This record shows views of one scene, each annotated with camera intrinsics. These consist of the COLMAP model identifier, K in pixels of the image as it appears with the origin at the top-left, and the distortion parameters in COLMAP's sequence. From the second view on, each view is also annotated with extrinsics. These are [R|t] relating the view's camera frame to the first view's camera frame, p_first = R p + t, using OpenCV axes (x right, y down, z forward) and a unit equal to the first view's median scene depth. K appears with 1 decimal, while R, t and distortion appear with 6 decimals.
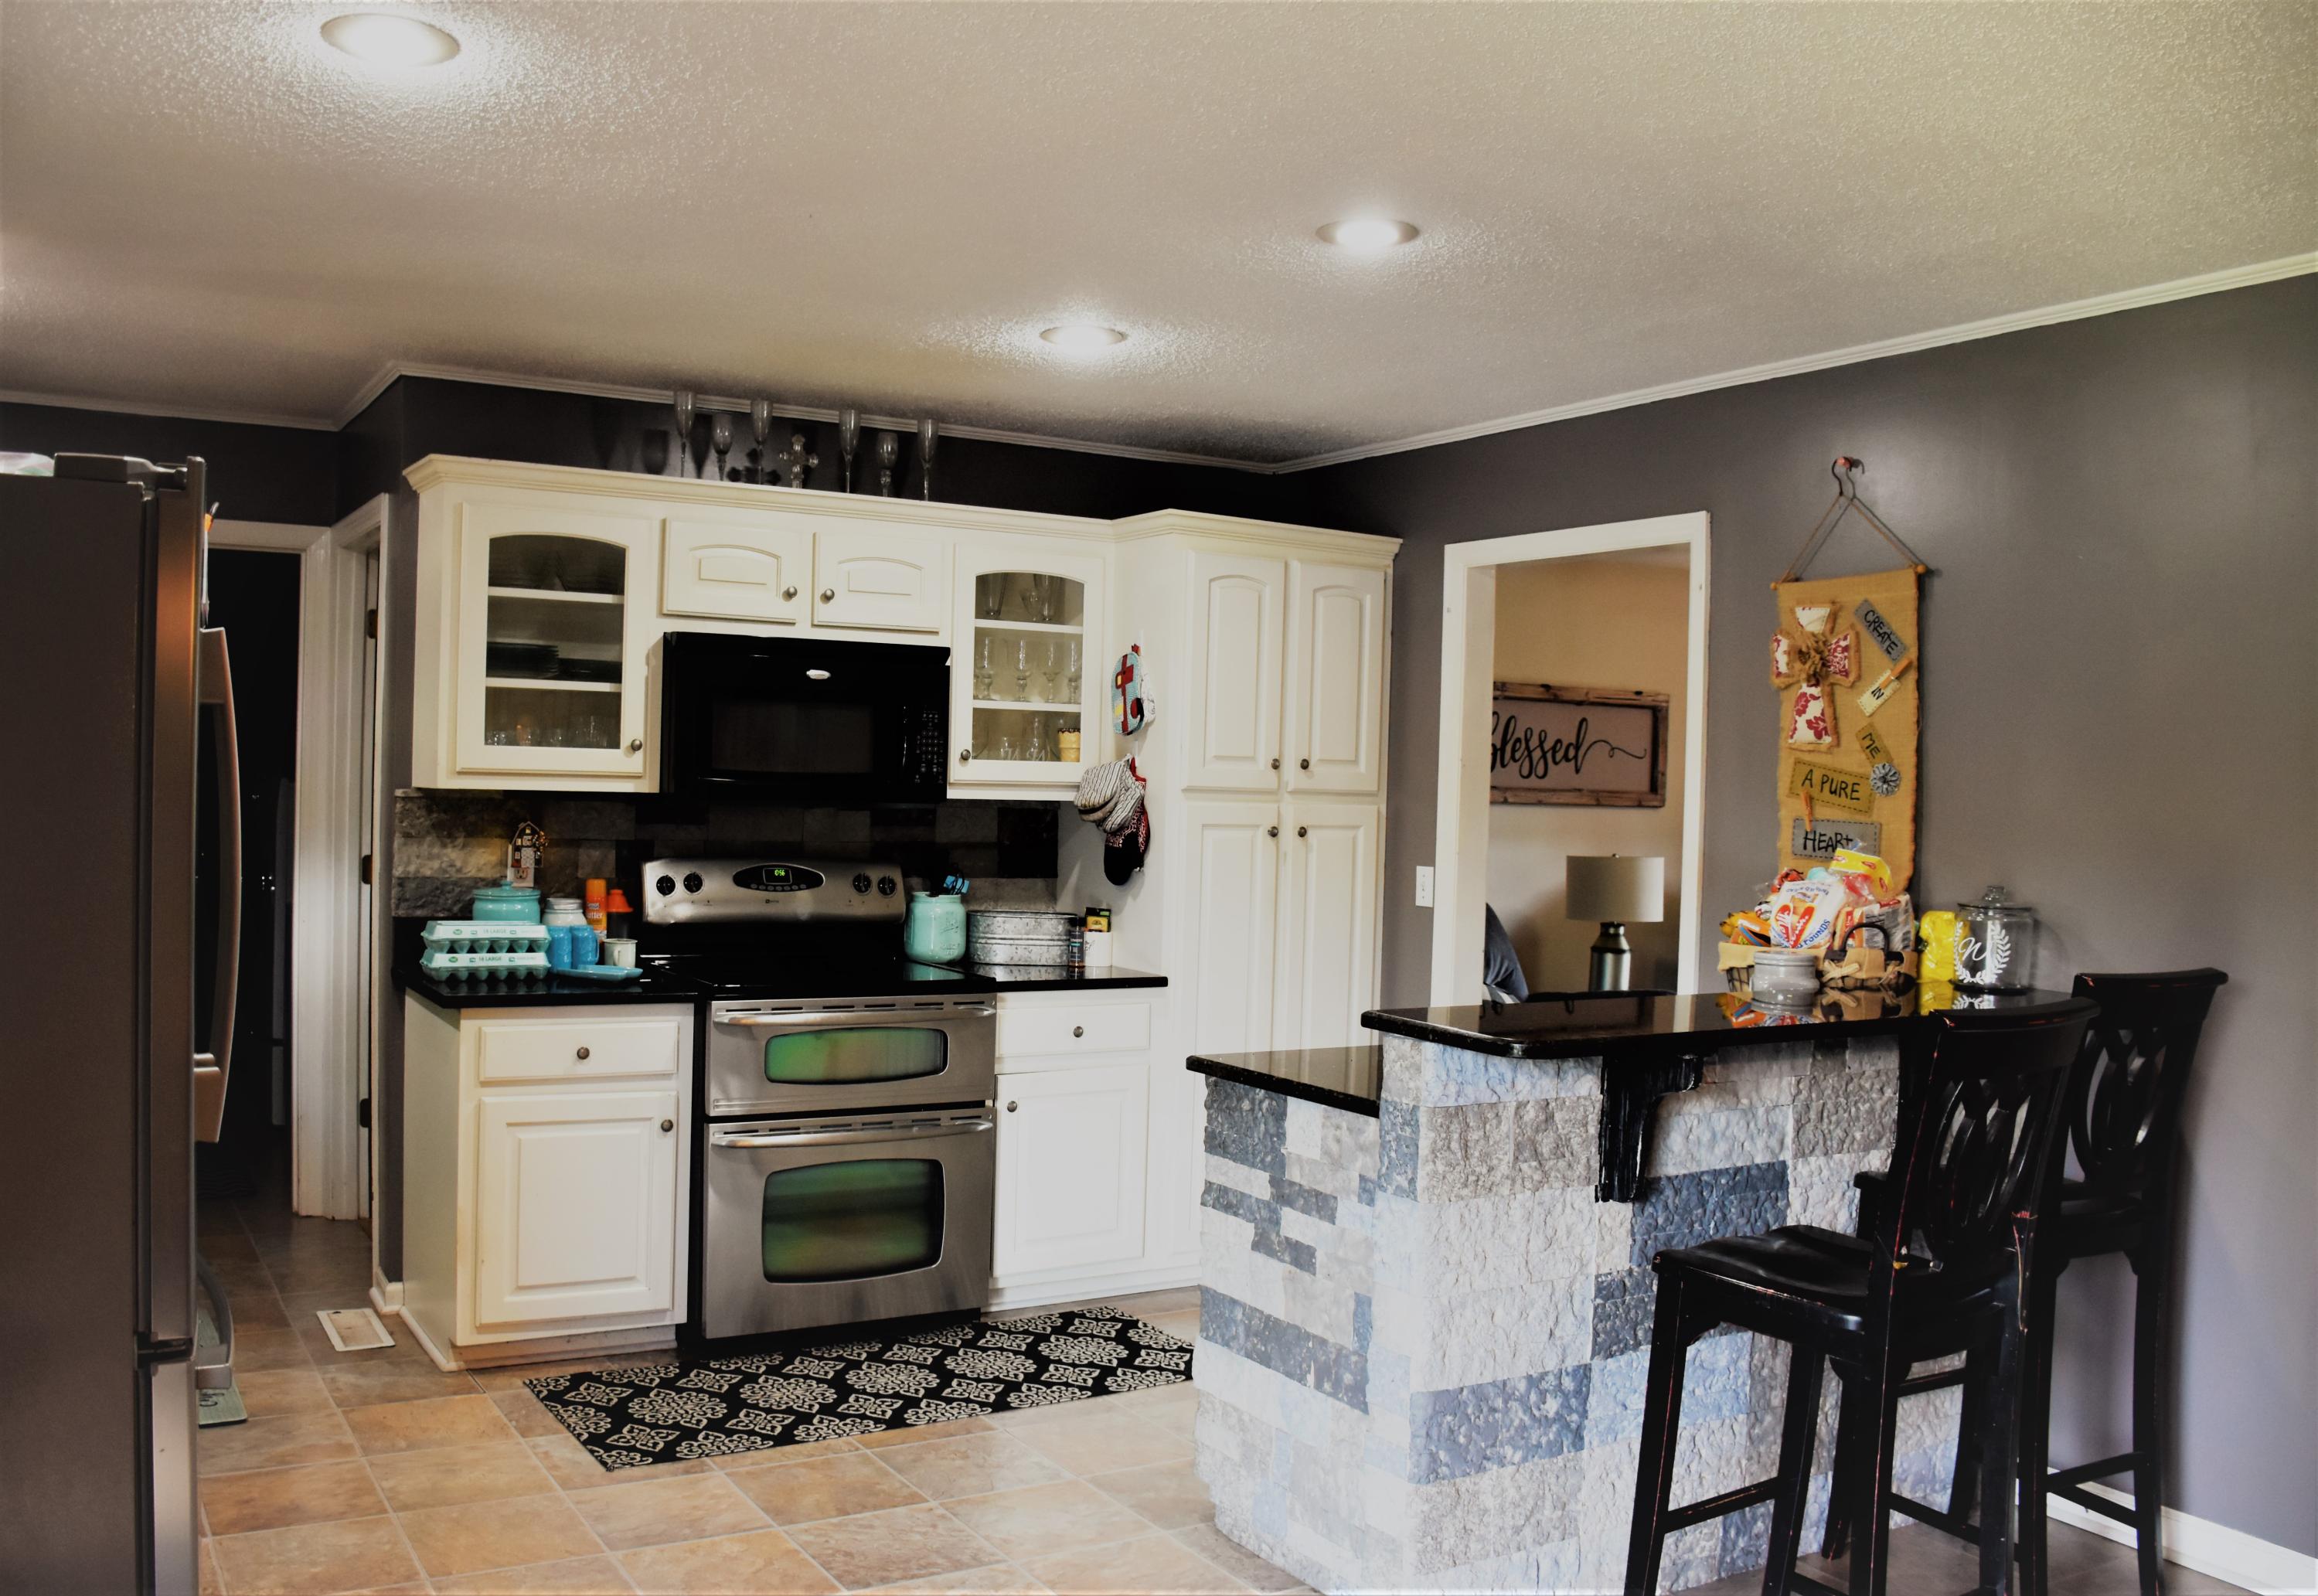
lens RADIAL K [[1937.2, 0, 1066.3], [0, 1937.2, 782.7], [0, 0, 1]] dist [-0.149546, 0.110042]
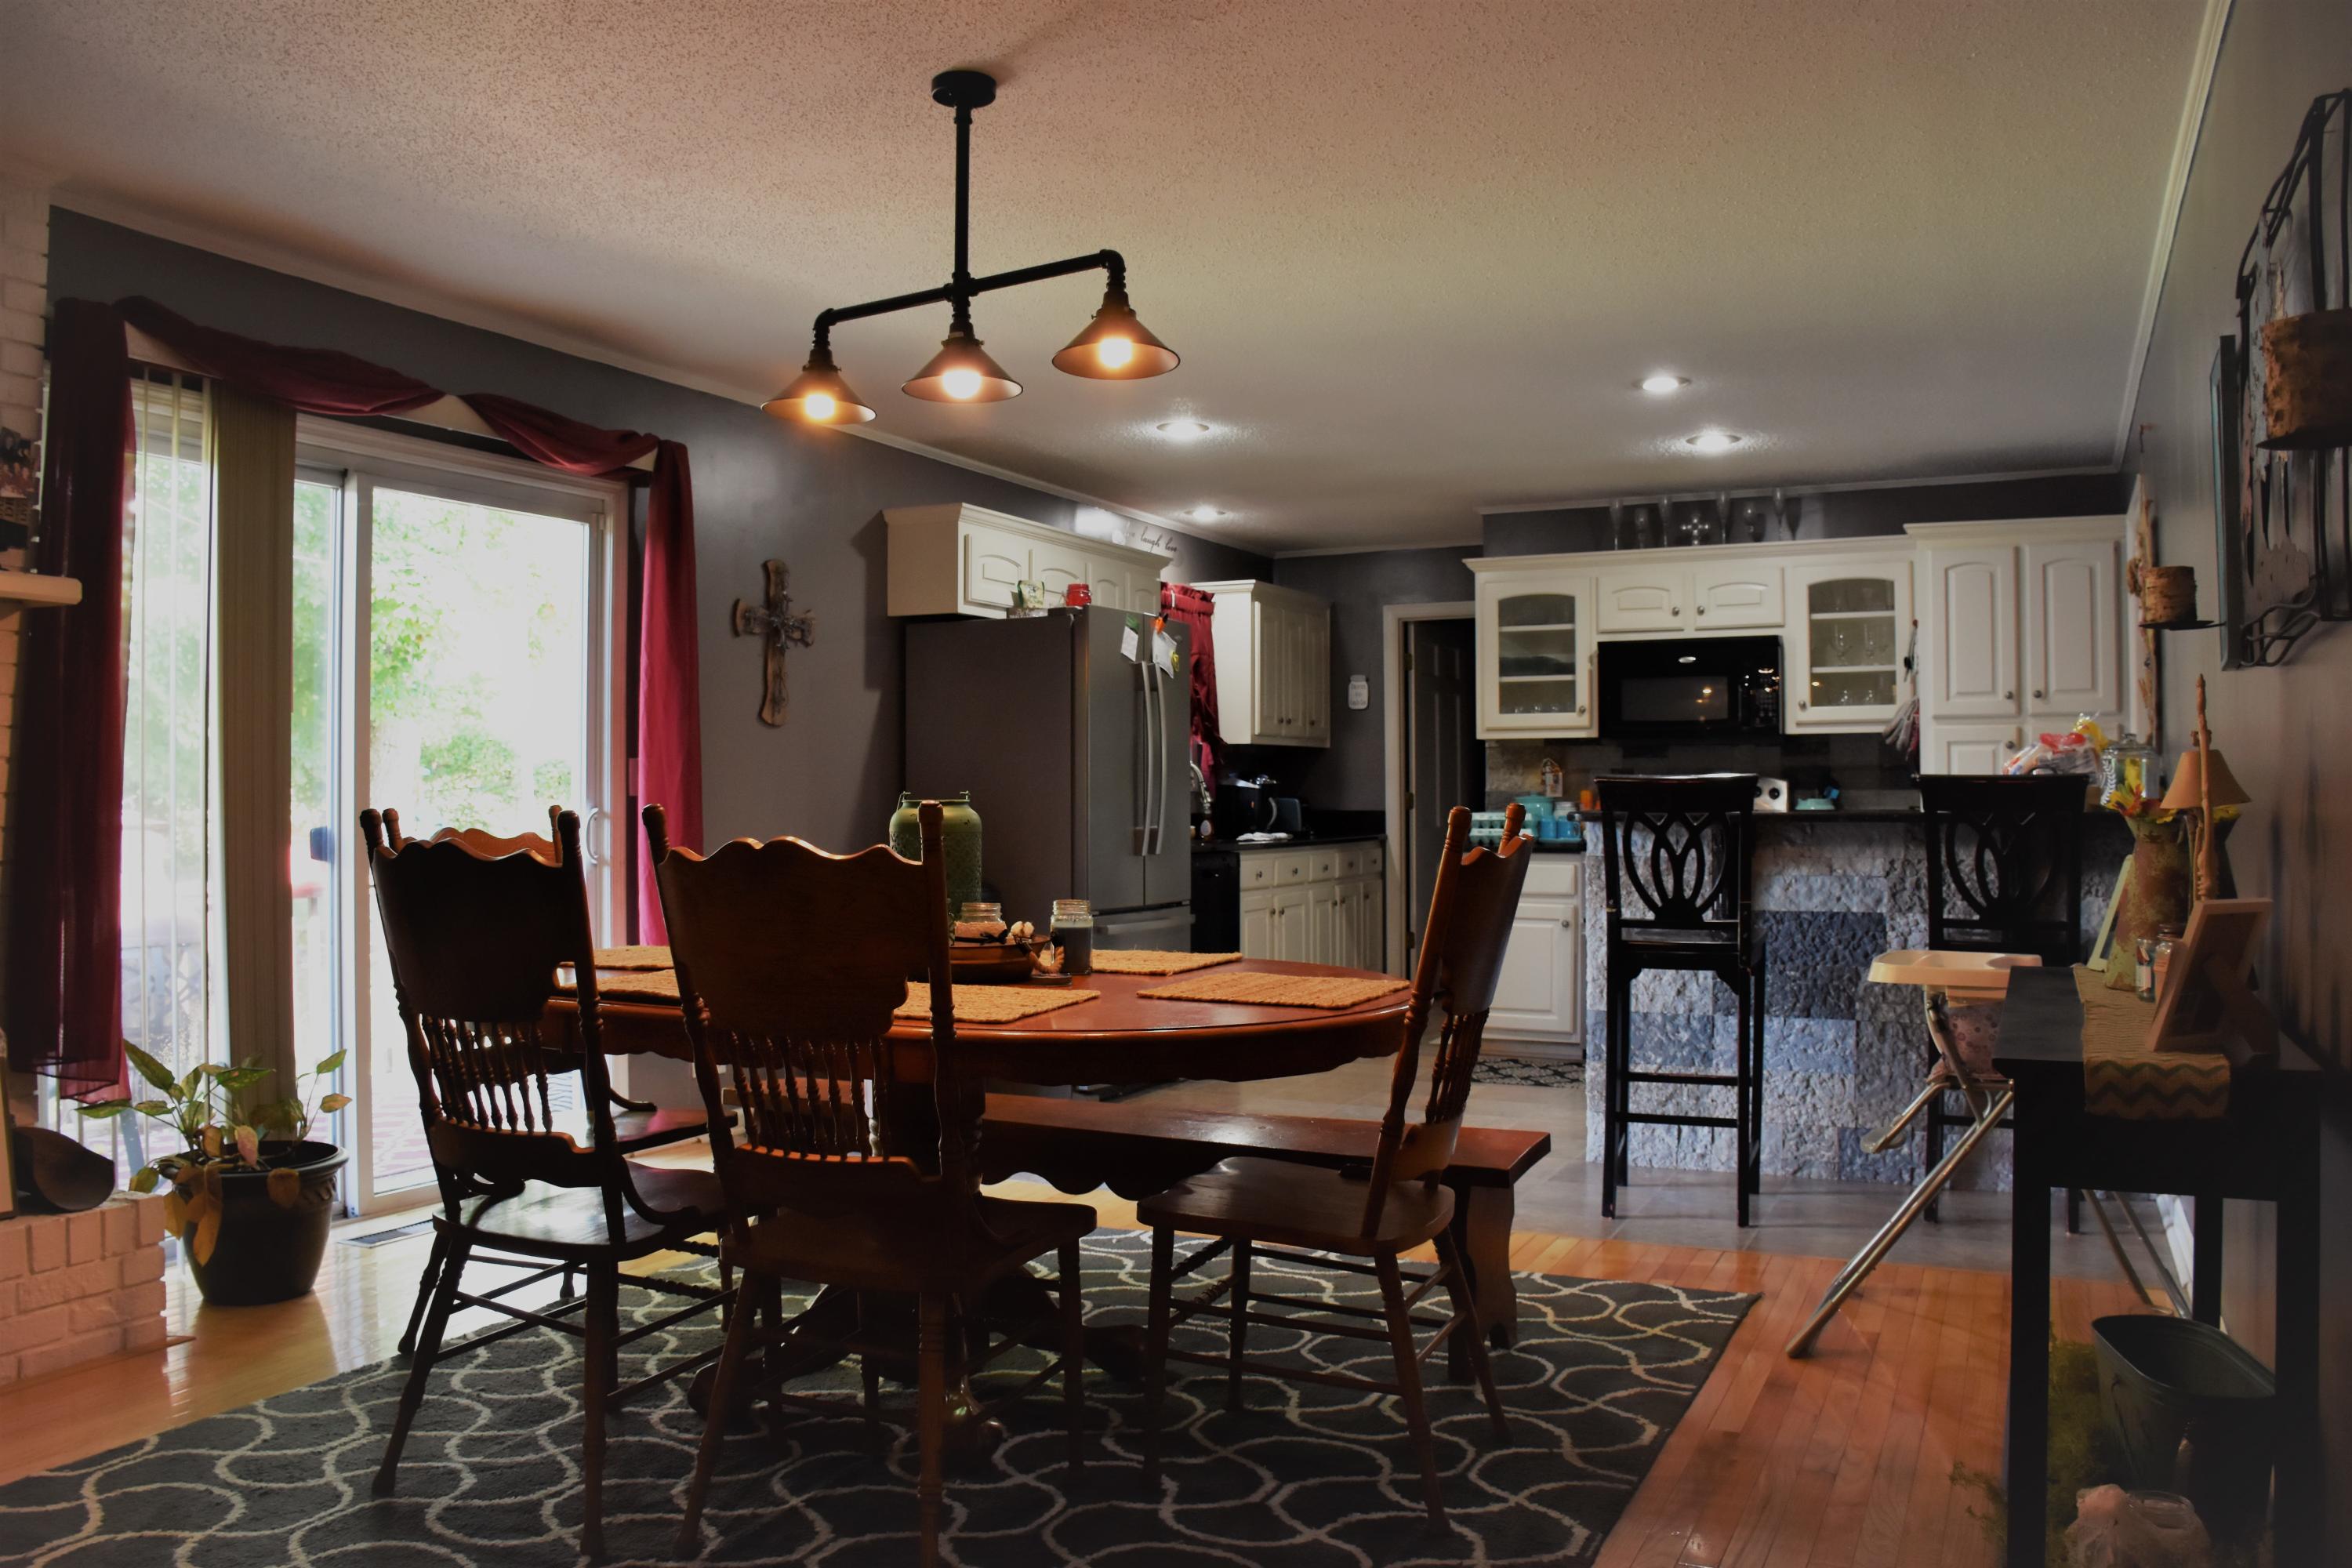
lens RADIAL K [[1848.4, 0, 1176.0], [0, 1848.4, 784.0], [0, 0, 1]] dist [-0.149208, 0.001672]
pose [[0.559323, -0.038999, -0.828032, 0.931946], [0.016280, 0.999217, -0.036064, 0.100560], [0.828790, 0.006691, 0.559520, -0.220117]]
